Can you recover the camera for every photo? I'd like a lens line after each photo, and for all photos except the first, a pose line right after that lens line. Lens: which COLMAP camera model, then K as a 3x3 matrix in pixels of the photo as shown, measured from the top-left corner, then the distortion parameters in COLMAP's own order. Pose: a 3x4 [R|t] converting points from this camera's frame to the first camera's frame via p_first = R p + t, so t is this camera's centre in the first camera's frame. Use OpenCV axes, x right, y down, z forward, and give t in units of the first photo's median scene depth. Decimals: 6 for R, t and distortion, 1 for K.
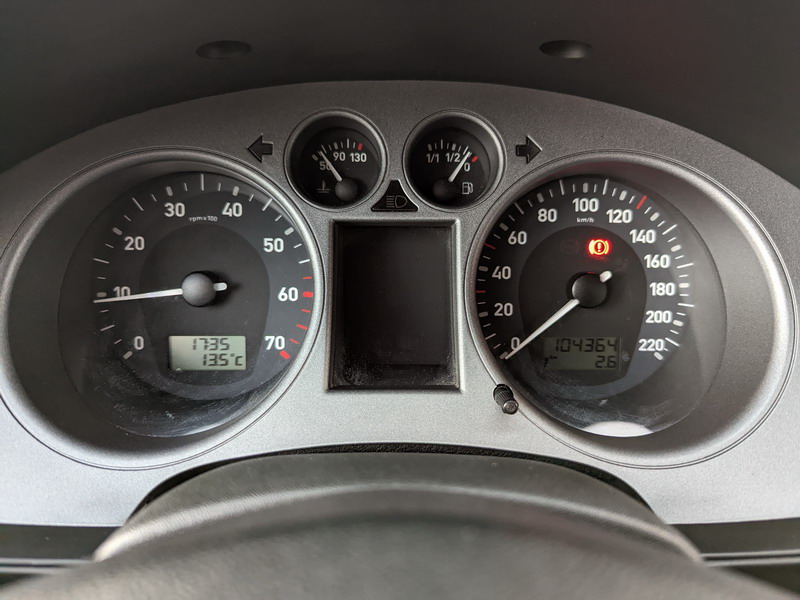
lens RADIAL K [[586.8, 0, 415.4], [0, 586.8, 297.5], [0, 0, 1]] dist [0.000425, -0.048917]
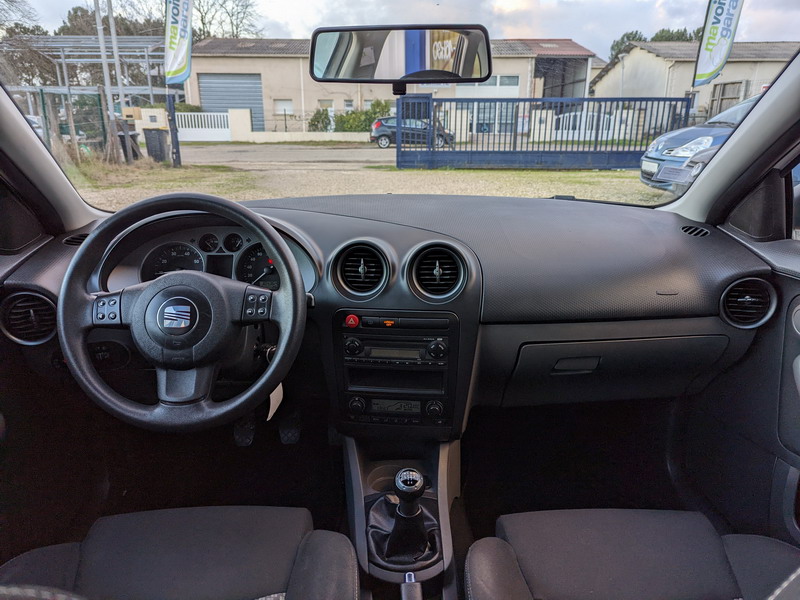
lens RADIAL K [[563.6, 0, 396.3], [0, 563.6, 300.1], [0, 0, 1]] dist [0.052437, -0.058354]
pose [[0.999685, -0.018894, 0.016533, 1.168875], [0.020641, 0.993399, -0.112841, 0.701018], [-0.014292, 0.113147, 0.993475, -3.178484]]
